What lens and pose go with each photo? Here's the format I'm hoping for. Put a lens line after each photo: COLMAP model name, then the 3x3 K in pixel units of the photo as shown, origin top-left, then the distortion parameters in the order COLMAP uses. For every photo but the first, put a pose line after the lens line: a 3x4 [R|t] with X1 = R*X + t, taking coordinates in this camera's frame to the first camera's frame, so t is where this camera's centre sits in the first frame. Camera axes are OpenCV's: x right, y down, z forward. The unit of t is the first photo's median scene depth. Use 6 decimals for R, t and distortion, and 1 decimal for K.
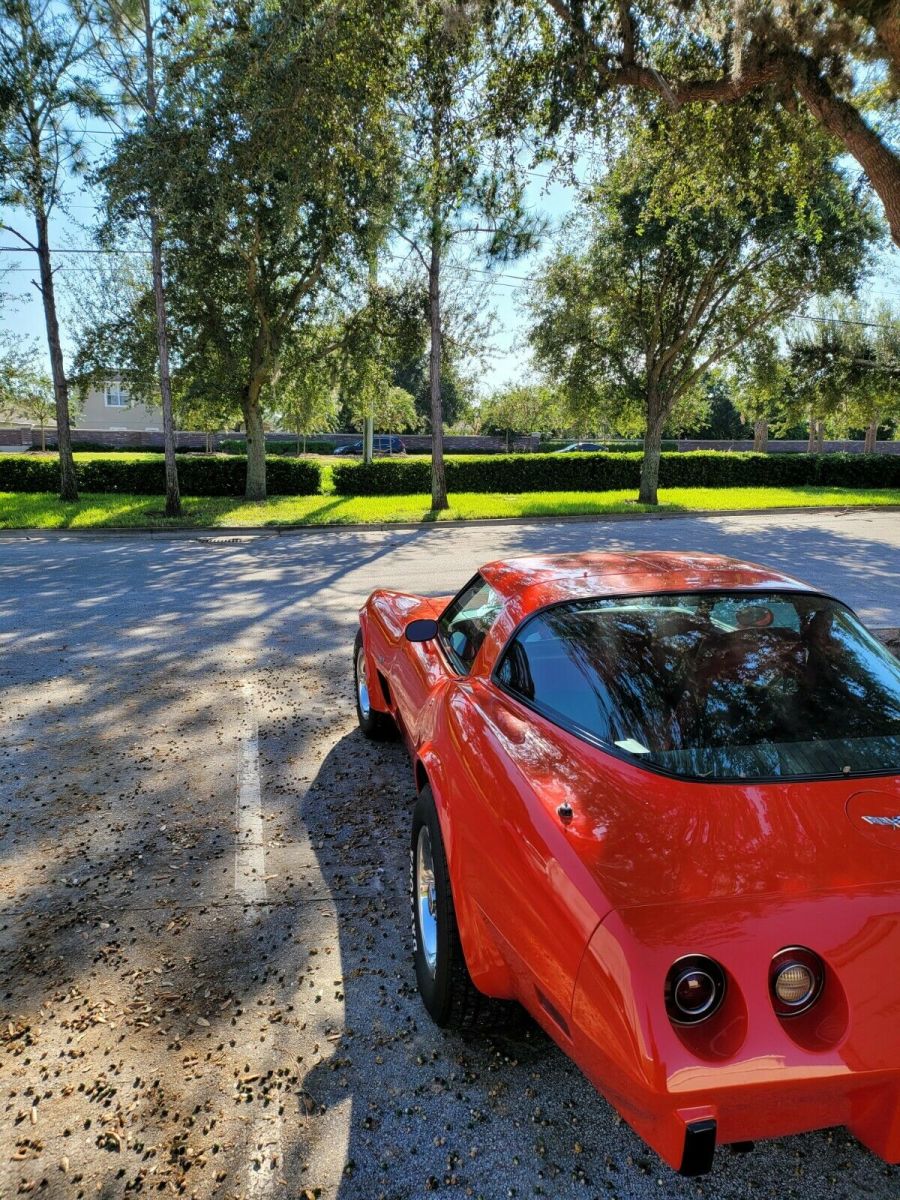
lens RADIAL K [[831.0, 0, 462.6], [0, 831.0, 608.0], [0, 0, 1]] dist [0.063677, -0.061527]
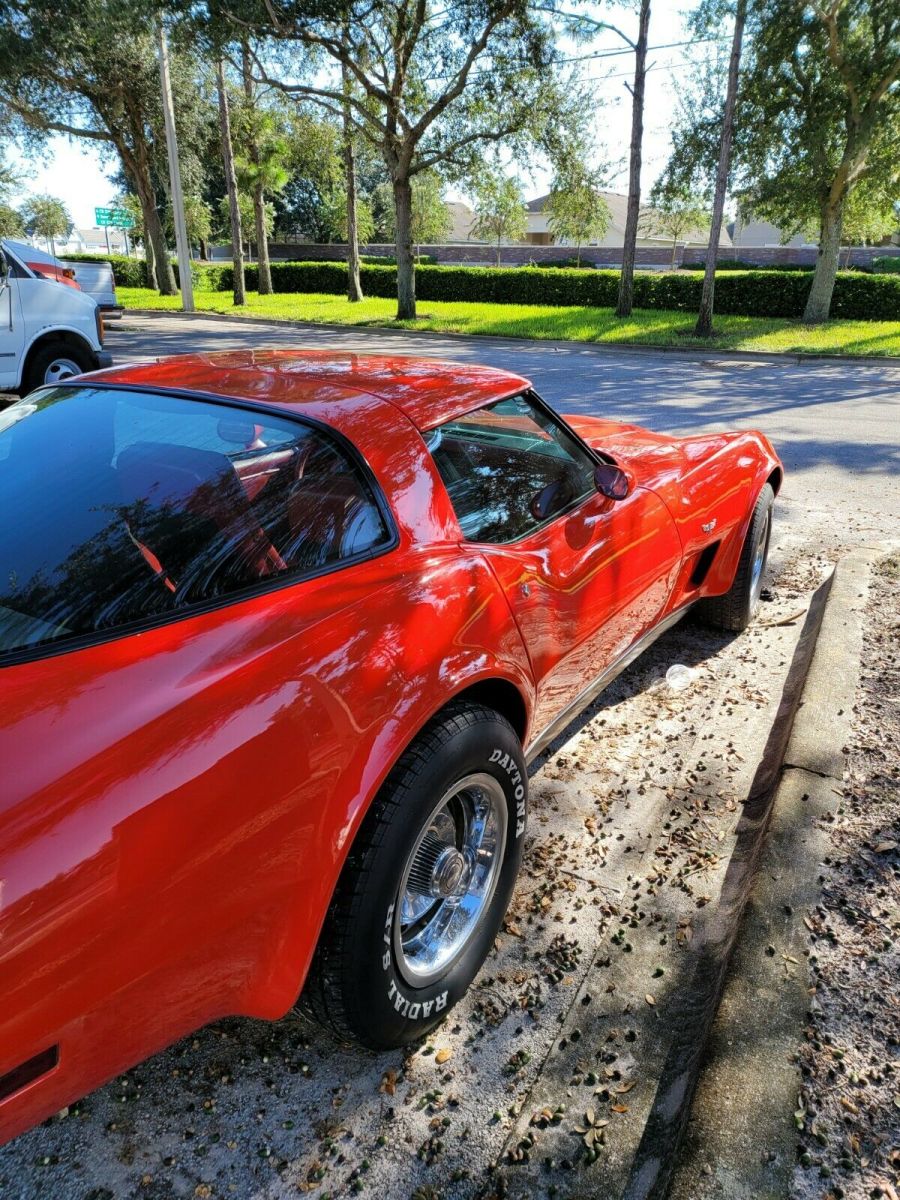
lens RADIAL K [[831.0, 0, 466.2], [0, 831.0, 596.7], [0, 0, 1]] dist [0.063677, -0.061527]
pose [[0.737183, 0.256332, -0.625184, 0.134736], [-0.138608, 0.962940, 0.231376, -0.007747], [0.661323, -0.083911, 0.745393, 0.083557]]
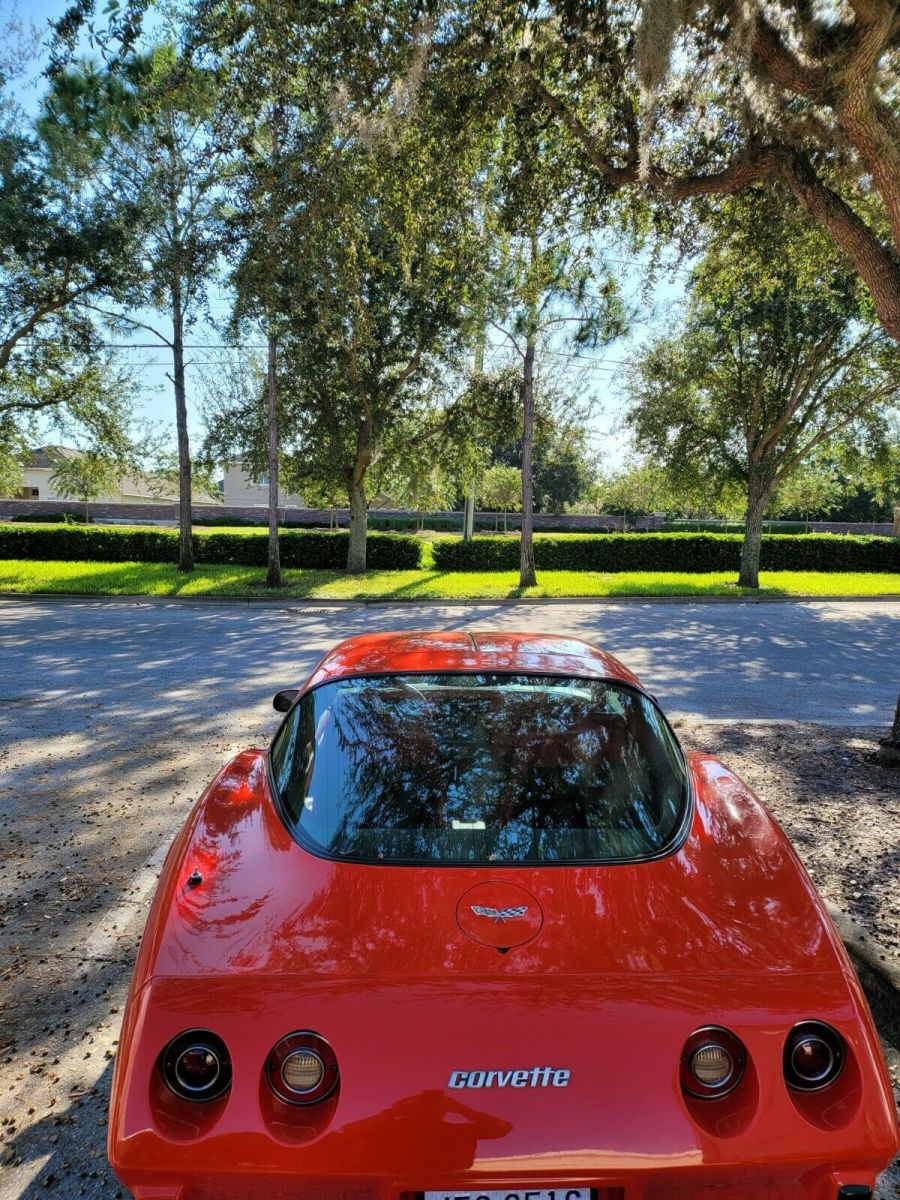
lens RADIAL K [[831.0, 0, 462.7], [0, 831.0, 611.5], [0, 0, 1]] dist [0.063677, -0.061527]
pose [[0.987374, 0.030511, -0.155443, 0.057551], [-0.043918, 0.995535, -0.083558, -0.001255], [0.152199, 0.089330, 0.984305, 0.000871]]
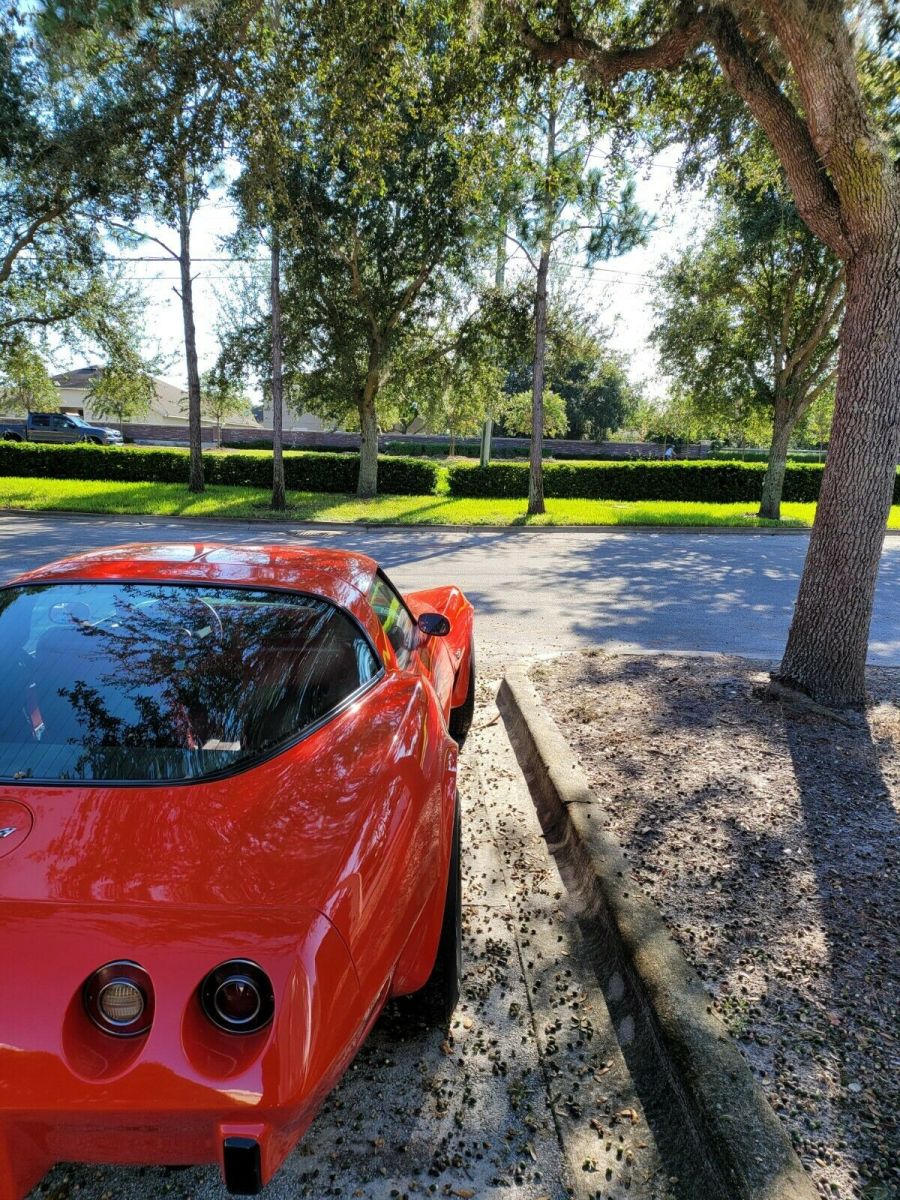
lens RADIAL K [[831.0, 0, 455.2], [0, 831.0, 616.5], [0, 0, 1]] dist [0.063677, -0.061527]
pose [[0.973874, 0.070281, -0.215940, 0.111248], [-0.069542, 0.997518, 0.011028, -0.002274], [0.216179, 0.004277, 0.976344, 0.021771]]
